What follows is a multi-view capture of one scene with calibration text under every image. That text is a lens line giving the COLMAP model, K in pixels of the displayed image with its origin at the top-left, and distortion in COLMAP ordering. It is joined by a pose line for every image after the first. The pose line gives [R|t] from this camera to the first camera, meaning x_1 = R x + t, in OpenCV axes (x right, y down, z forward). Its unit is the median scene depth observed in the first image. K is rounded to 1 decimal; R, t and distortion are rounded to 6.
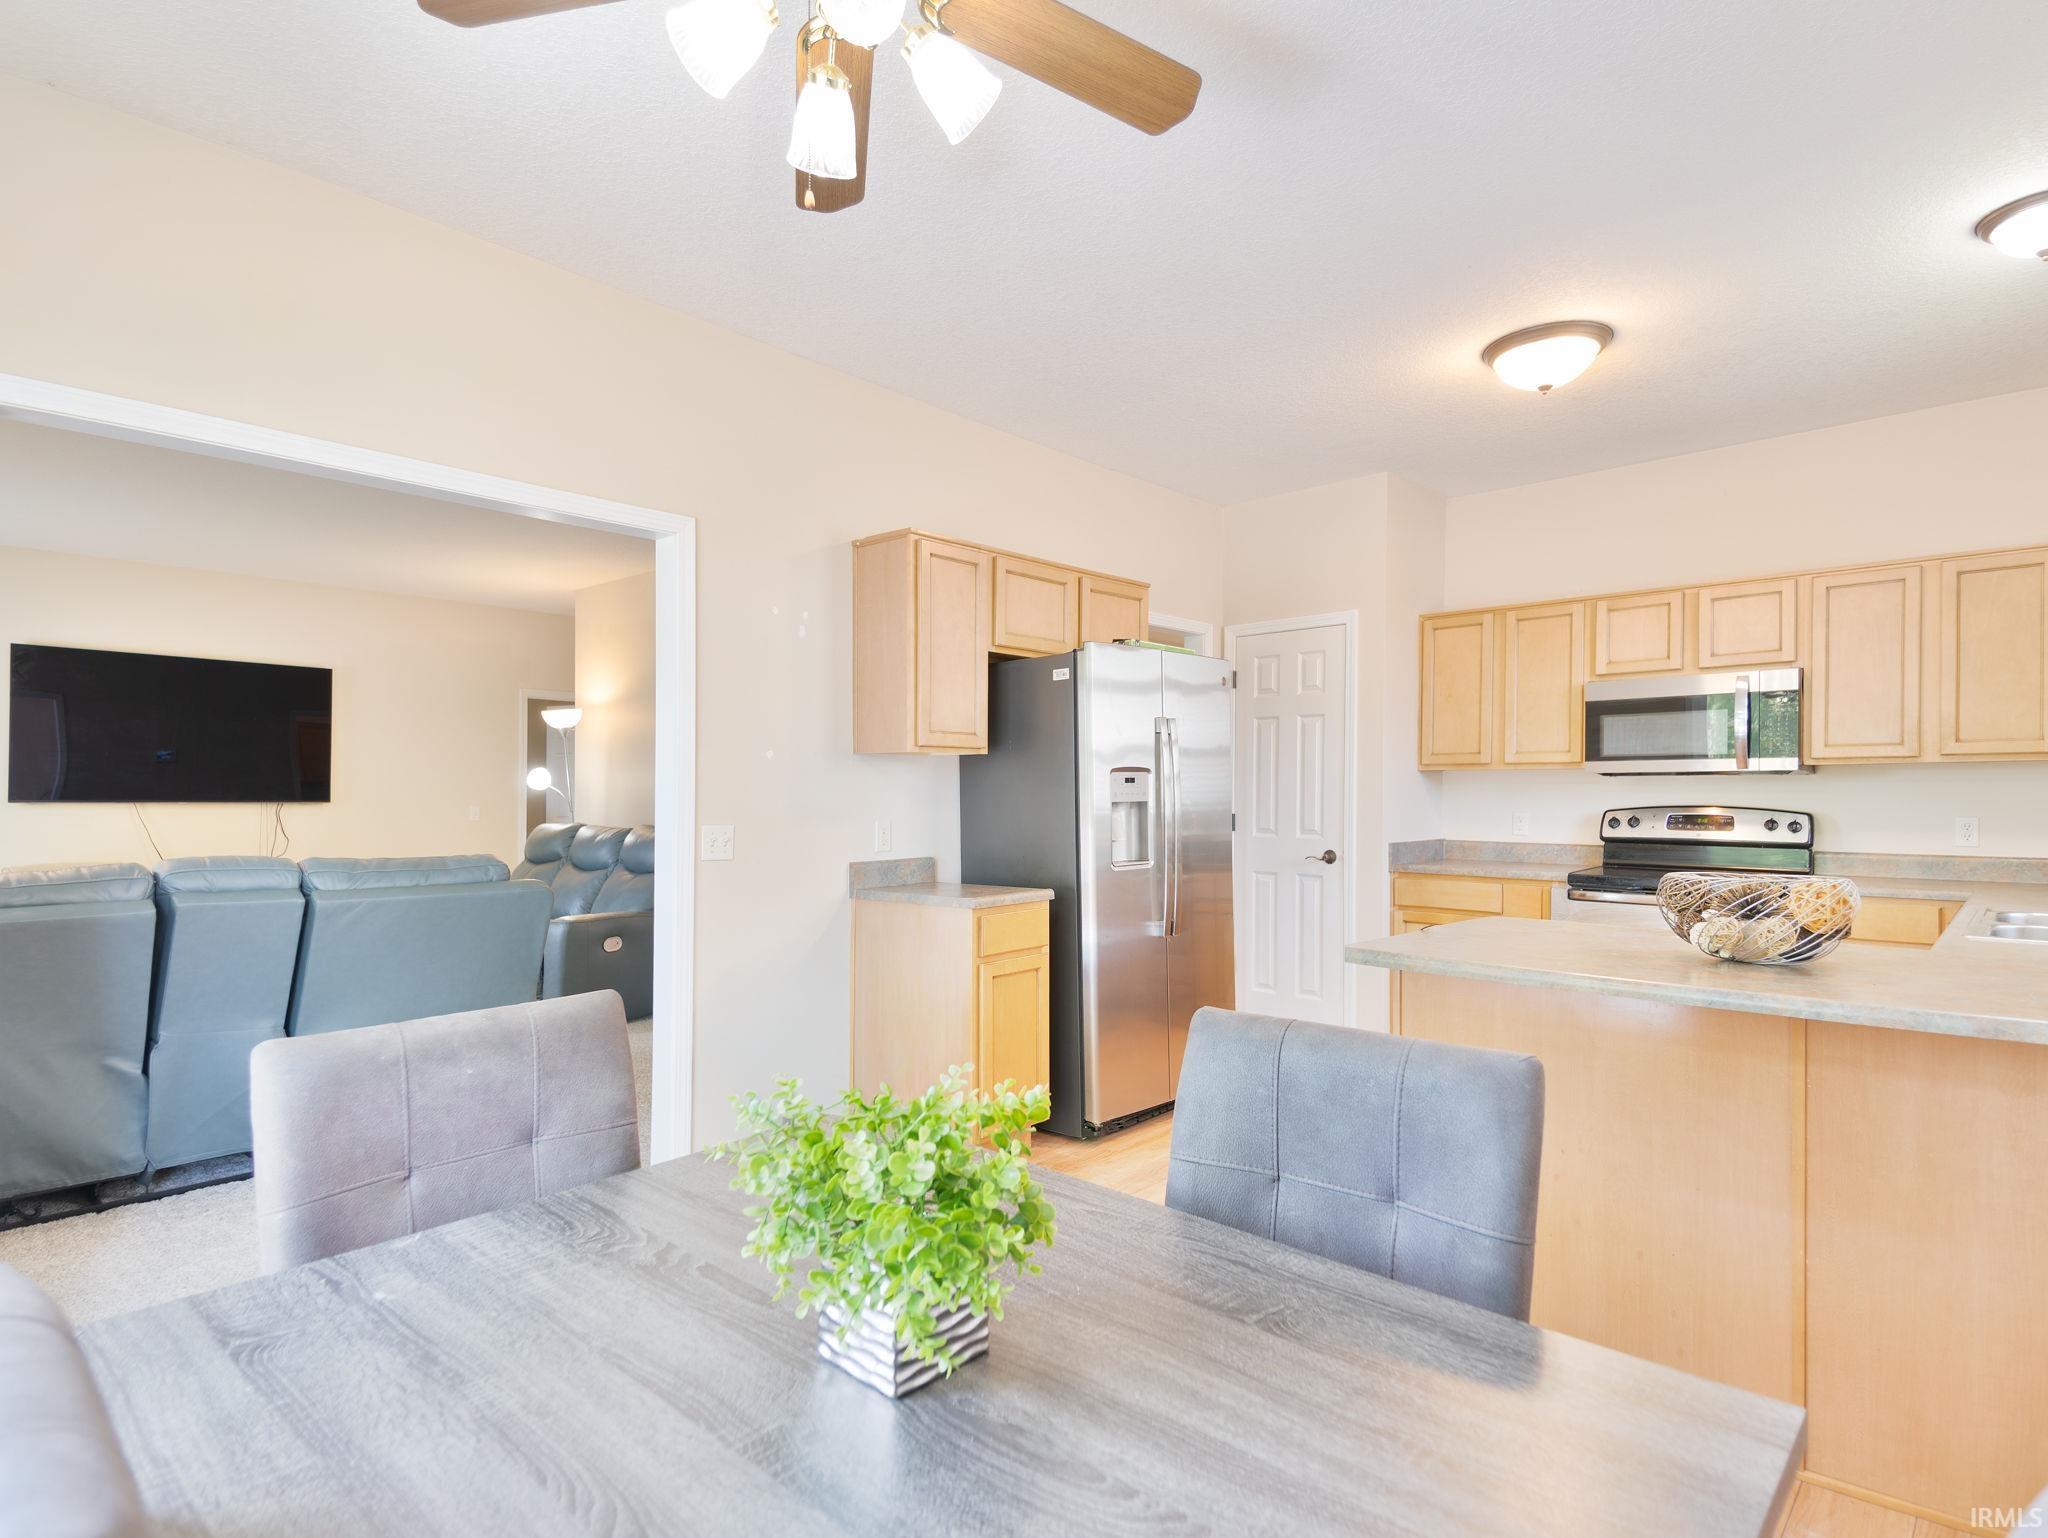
lens RADIAL K [[1098.0, 0, 1023.8], [0, 1098.0, 780.0], [0, 0, 1]] dist [0.006465, -0.018530]
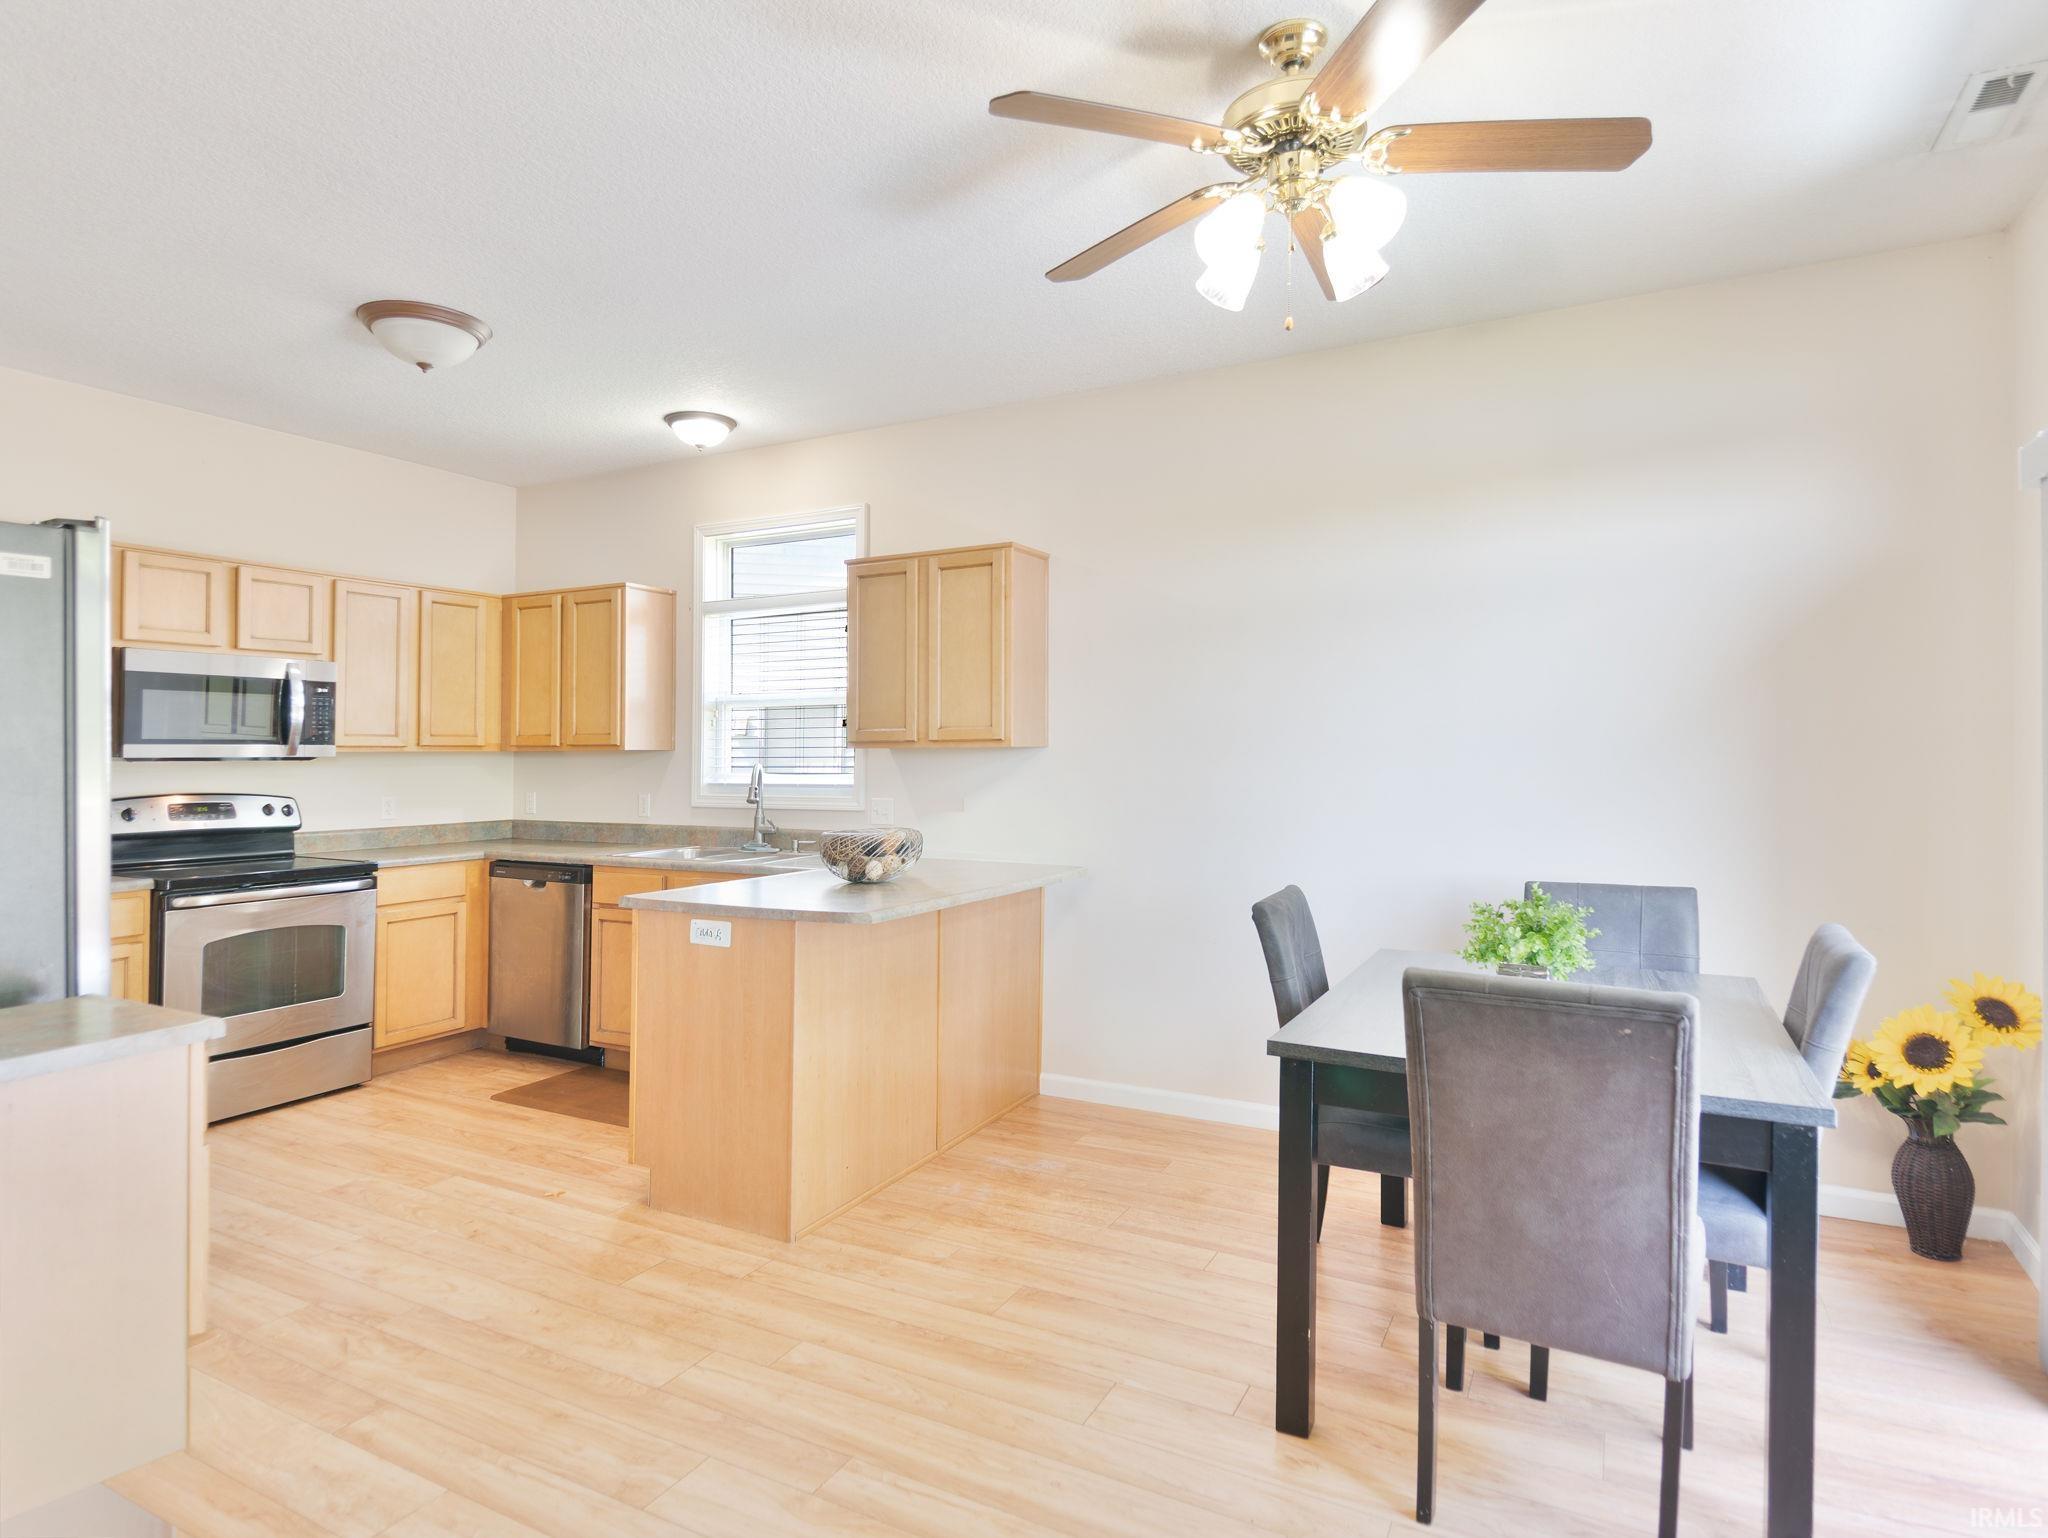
lens RADIAL K [[1098.0, 0, 987.7], [0, 1098.0, 759.2], [0, 0, 1]] dist [0.006465, -0.018530]
pose [[-0.249369, 0.006935, 0.968384, -0.470159], [0.001055, 0.999976, -0.006889, 0.001709], [-0.968408, -0.000696, -0.249371, 0.609217]]
